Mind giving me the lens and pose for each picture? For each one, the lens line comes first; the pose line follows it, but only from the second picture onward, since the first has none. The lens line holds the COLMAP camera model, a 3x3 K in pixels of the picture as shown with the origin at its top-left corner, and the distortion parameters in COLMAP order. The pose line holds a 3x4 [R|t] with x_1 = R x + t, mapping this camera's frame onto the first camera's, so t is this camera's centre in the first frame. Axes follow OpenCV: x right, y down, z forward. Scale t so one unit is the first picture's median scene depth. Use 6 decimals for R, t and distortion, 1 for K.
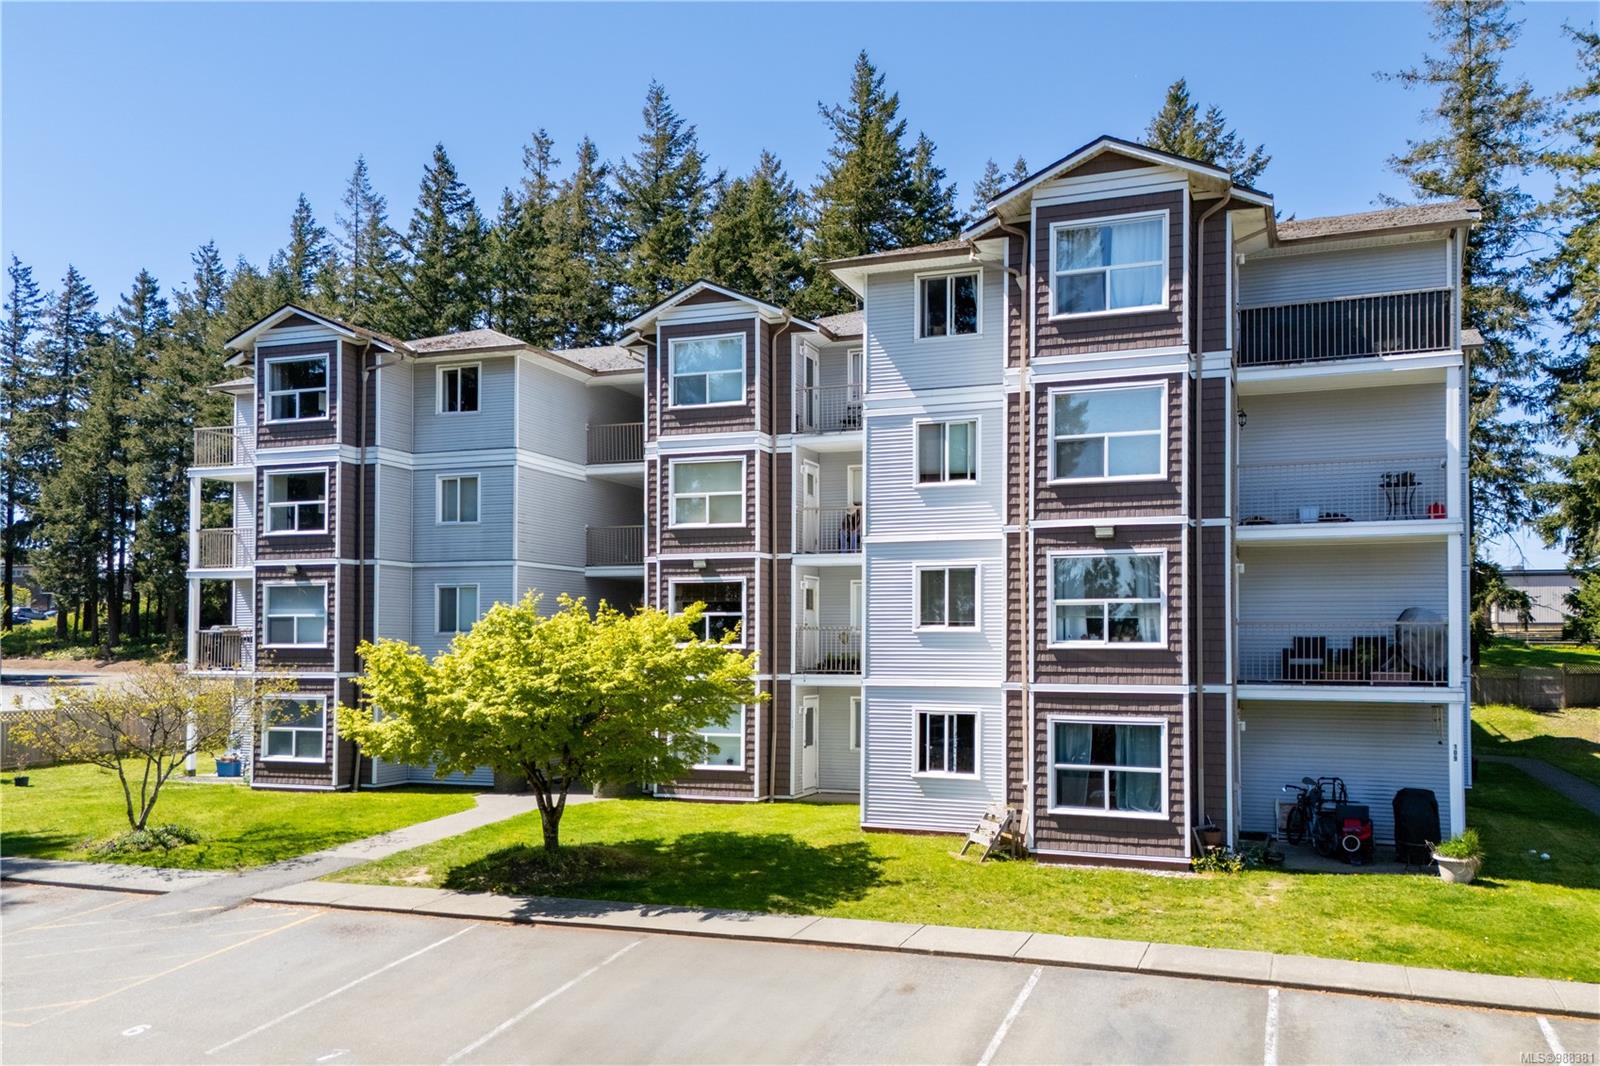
lens RADIAL K [[1137.8, 0, 798.5], [0, 1137.8, 625.0], [0, 0, 1]] dist [0.053279, -0.031011]
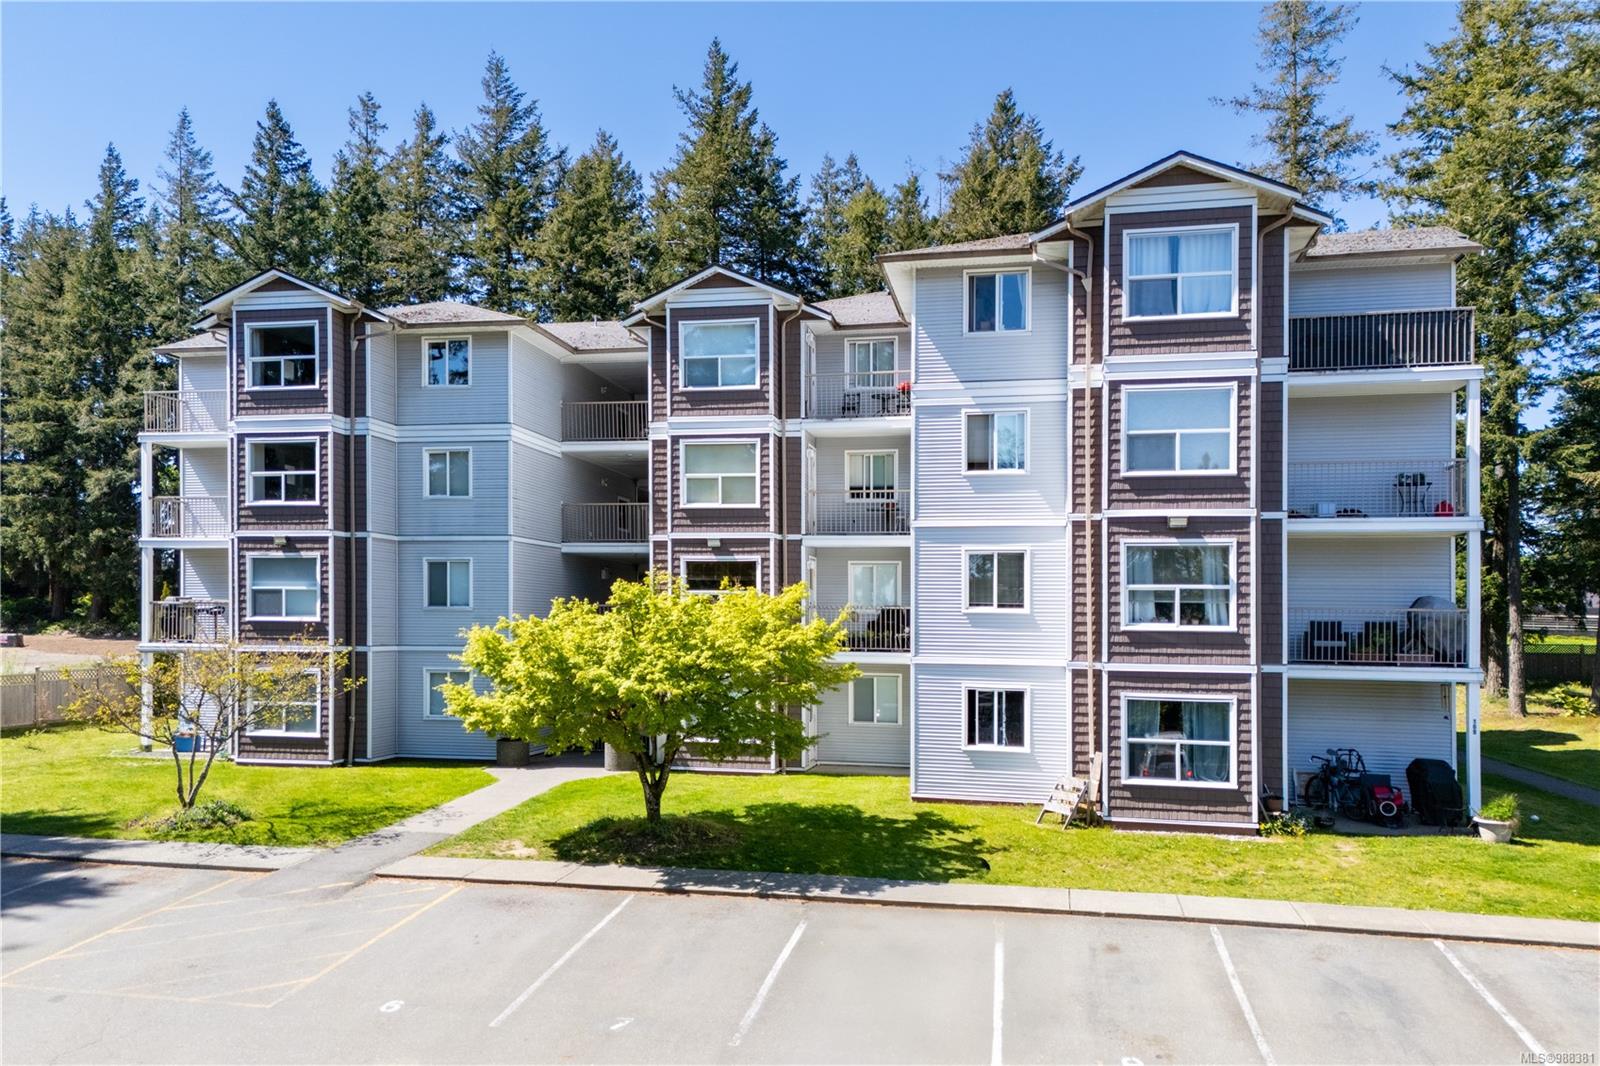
lens RADIAL K [[1112.9, 0, 687.4], [0, 1112.9, 622.5], [0, 0, 1]] dist [0.046289, -0.019359]
pose [[0.991864, 0.009650, 0.126939, -0.236736], [-0.012220, 0.999735, 0.019486, -0.001557], [-0.126718, -0.020878, 0.991719, 0.007563]]
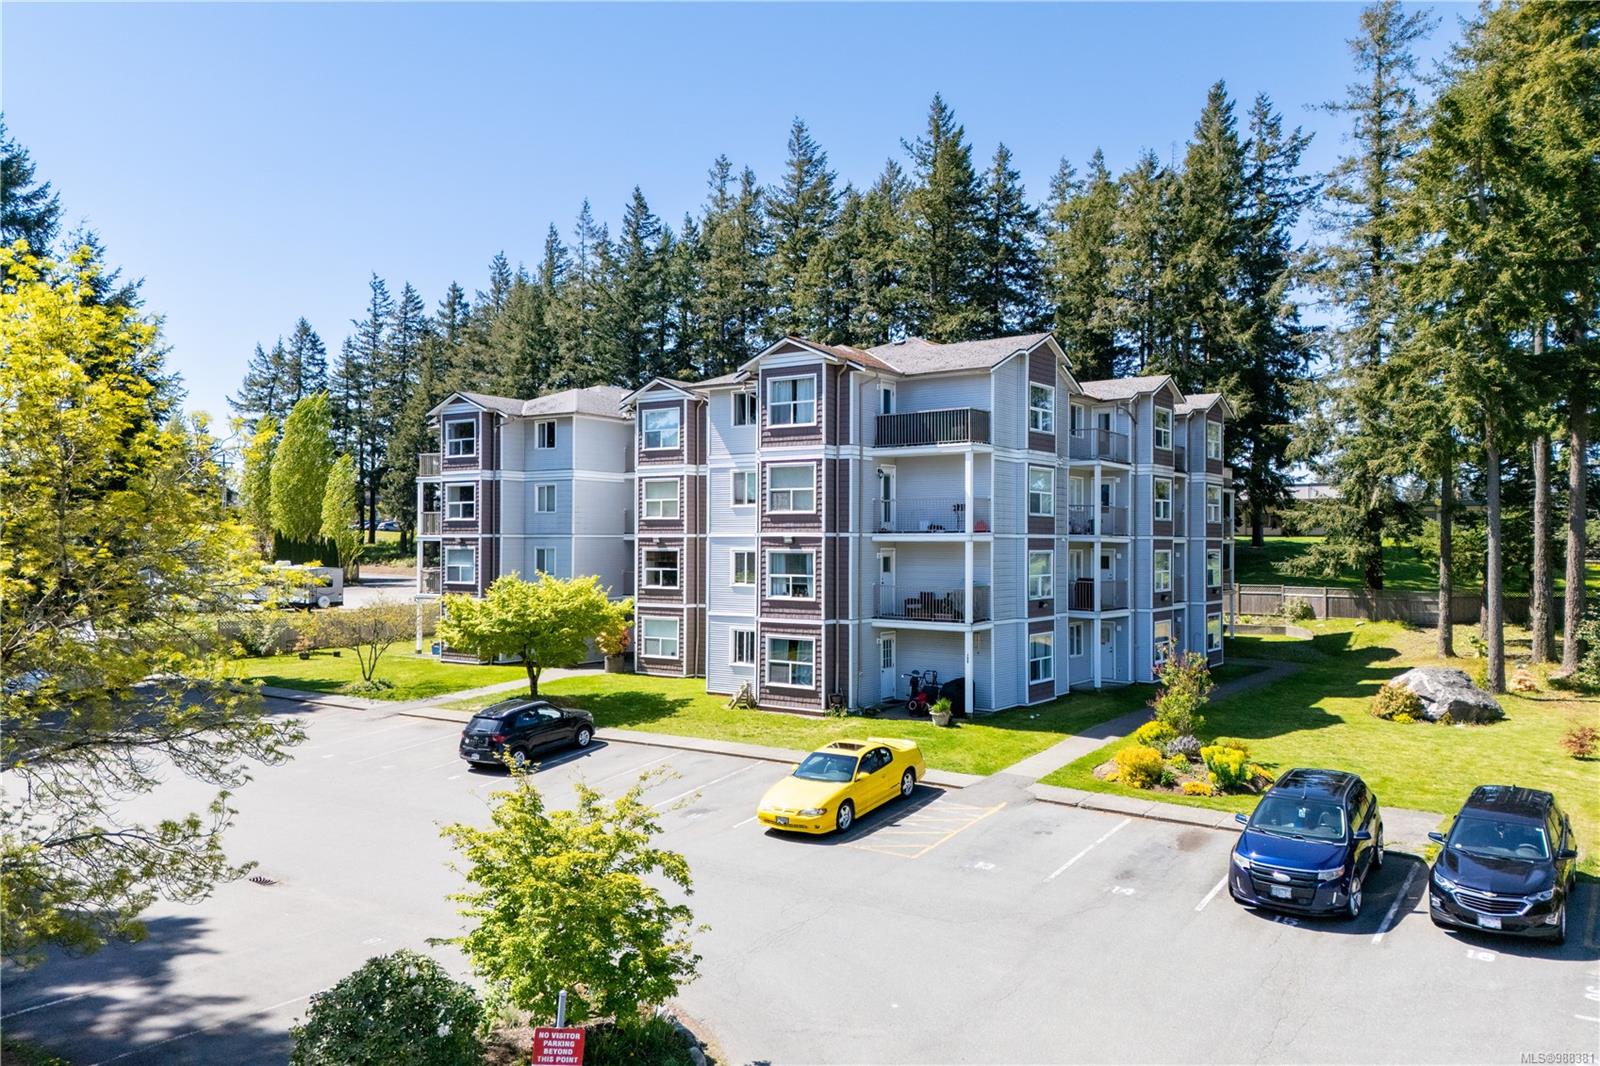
lens RADIAL K [[1084.0, 0, 800.0], [0, 1084.0, 533.0], [0, 0, 1]] dist [0.054445, -0.002272]
pose [[0.968589, -0.003672, -0.248642, 0.543467], [0.007719, 0.999853, 0.015305, -0.088637], [0.248549, -0.016743, 0.968475, -0.561486]]
